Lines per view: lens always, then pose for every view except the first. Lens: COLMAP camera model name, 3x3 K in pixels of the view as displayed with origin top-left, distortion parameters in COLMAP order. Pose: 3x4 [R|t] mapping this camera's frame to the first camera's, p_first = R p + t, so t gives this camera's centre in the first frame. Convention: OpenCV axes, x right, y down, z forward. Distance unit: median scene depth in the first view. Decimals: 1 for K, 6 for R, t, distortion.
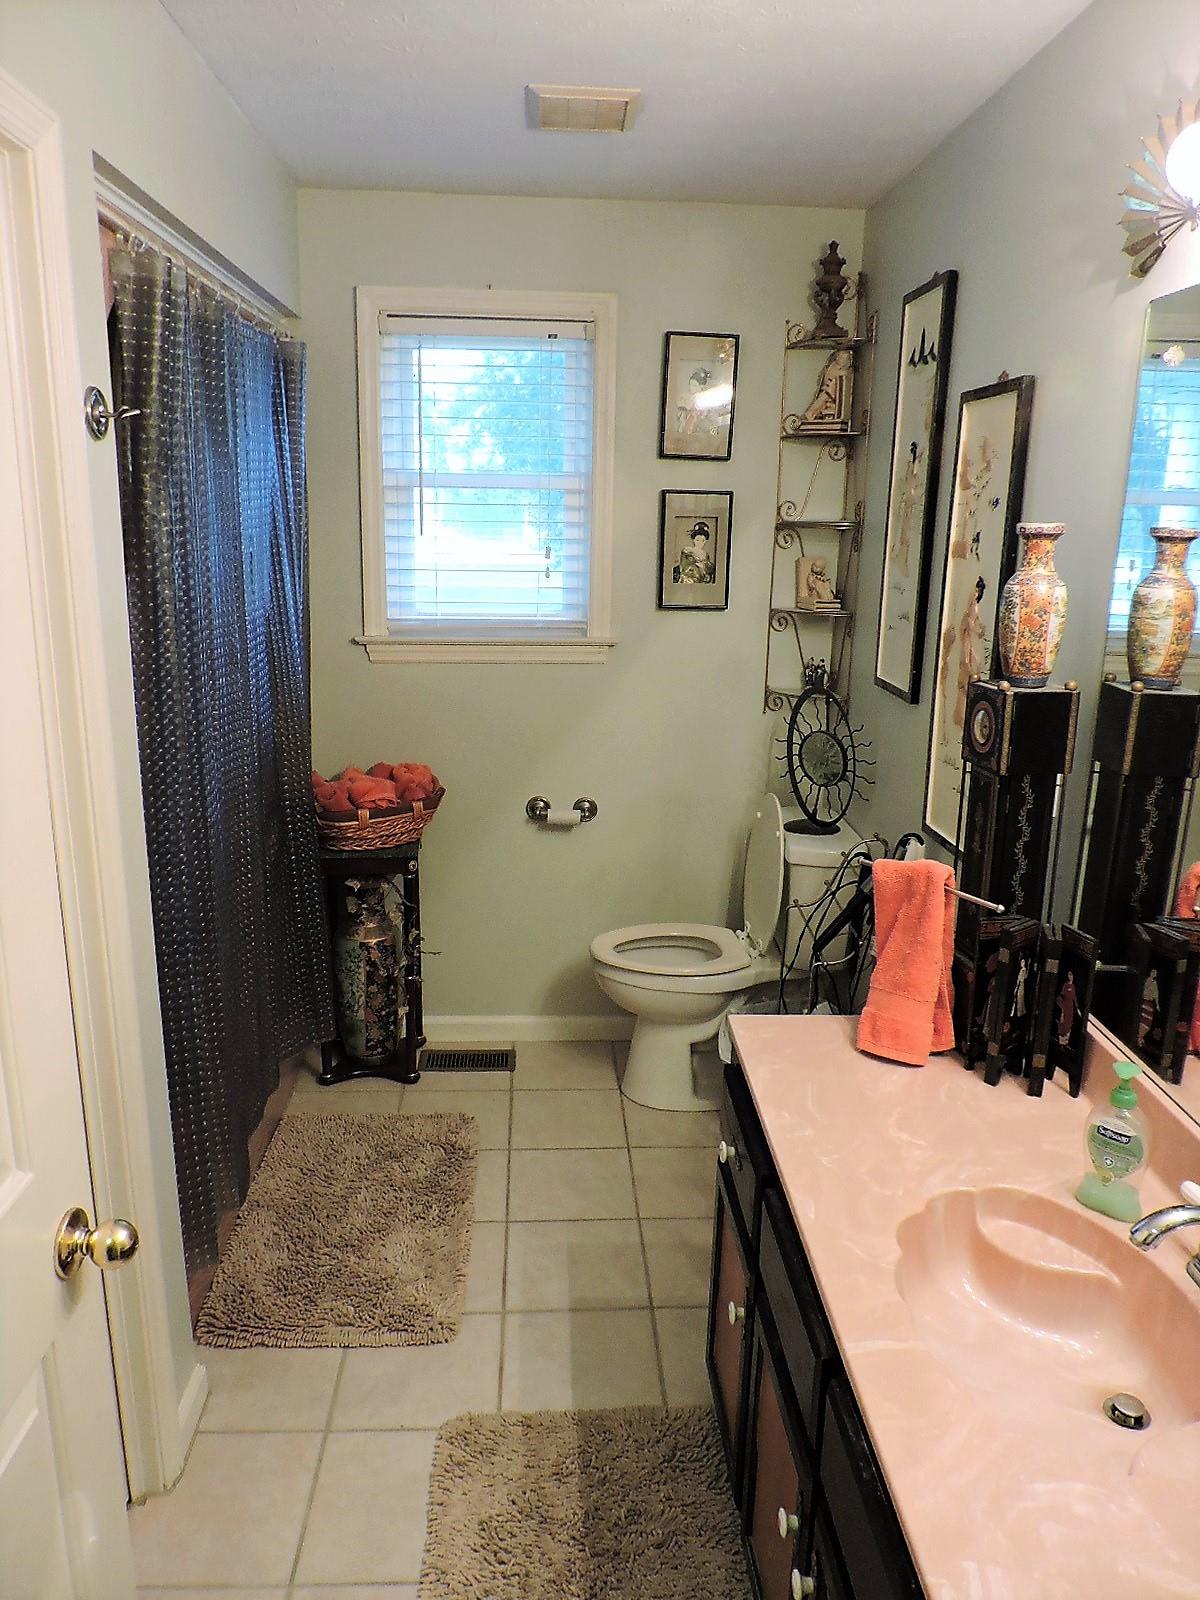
lens RADIAL K [[1133.9, 0, 600.2], [0, 1133.9, 800.3], [0, 0, 1]] dist [-0.020051, -0.002426]
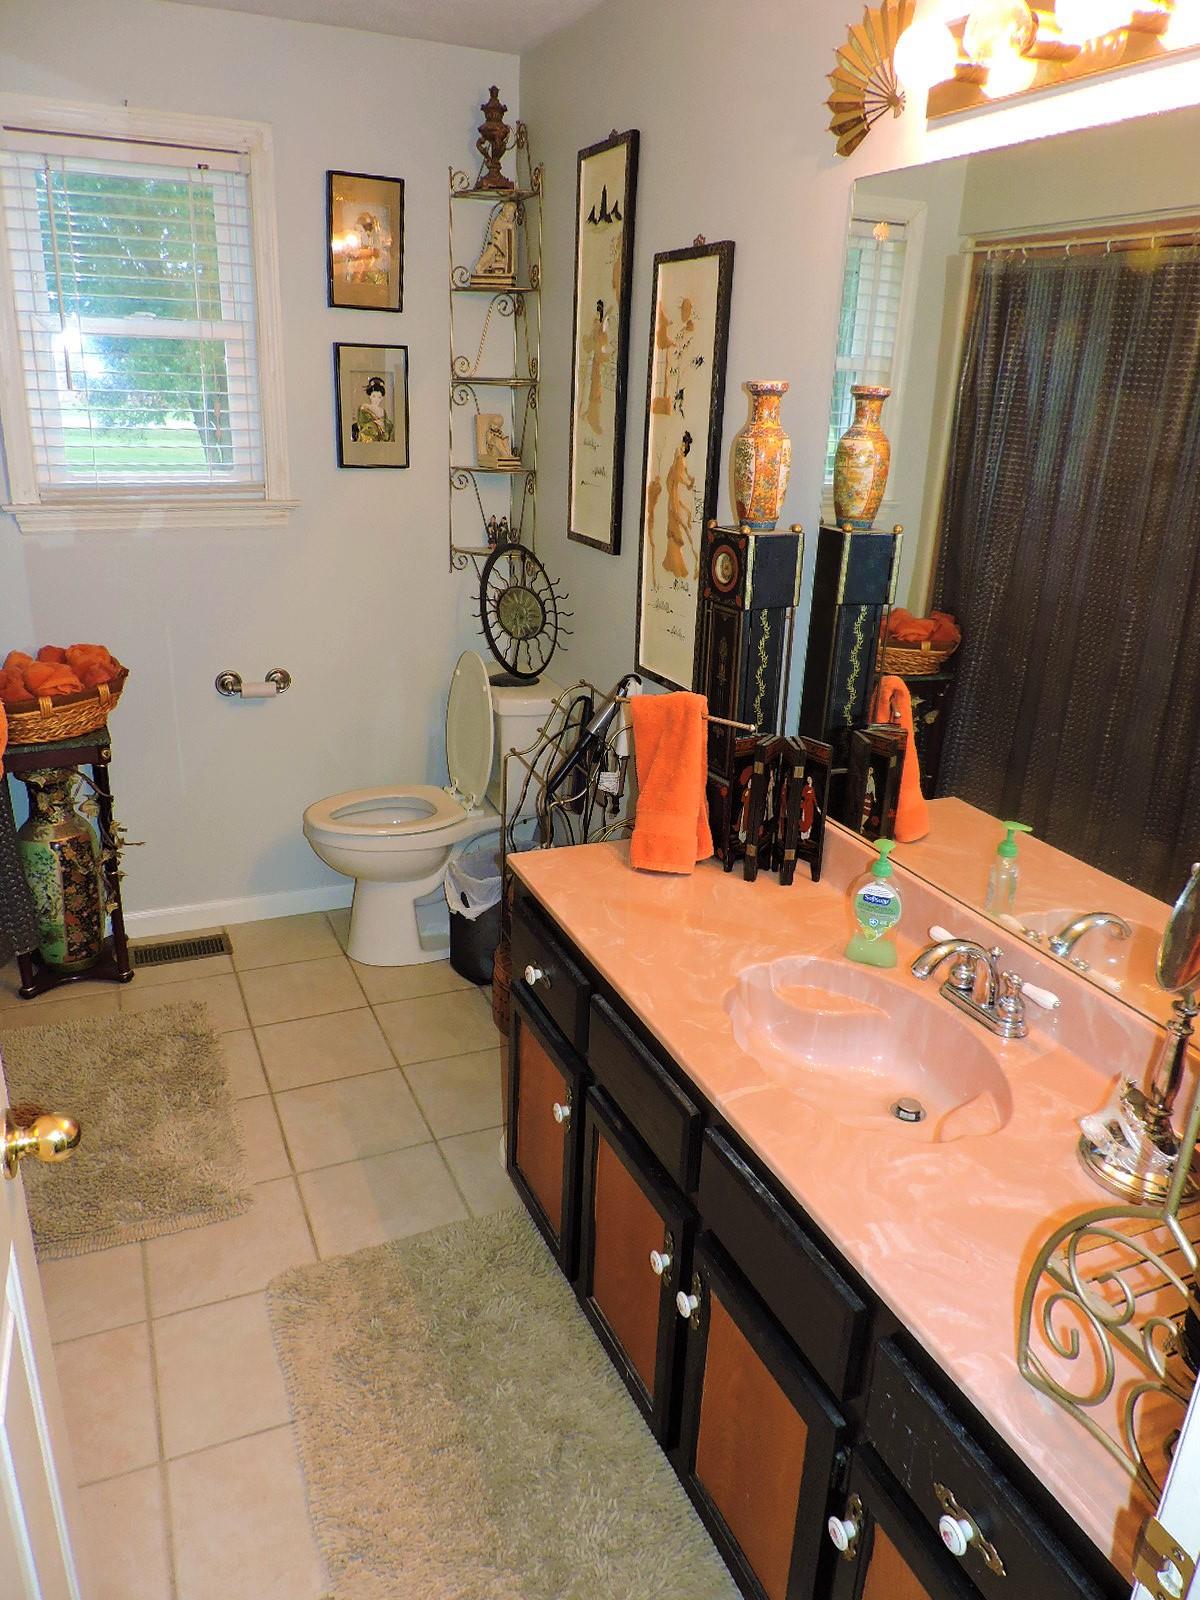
lens RADIAL K [[1133.9, 0, 596.3], [0, 1133.9, 800.4], [0, 0, 1]] dist [-0.020051, -0.002426]
pose [[0.935330, -0.110114, 0.336204, -0.125783], [0.070879, 0.989385, 0.126859, 0.007473], [-0.346604, -0.094825, 0.933206, -0.015625]]
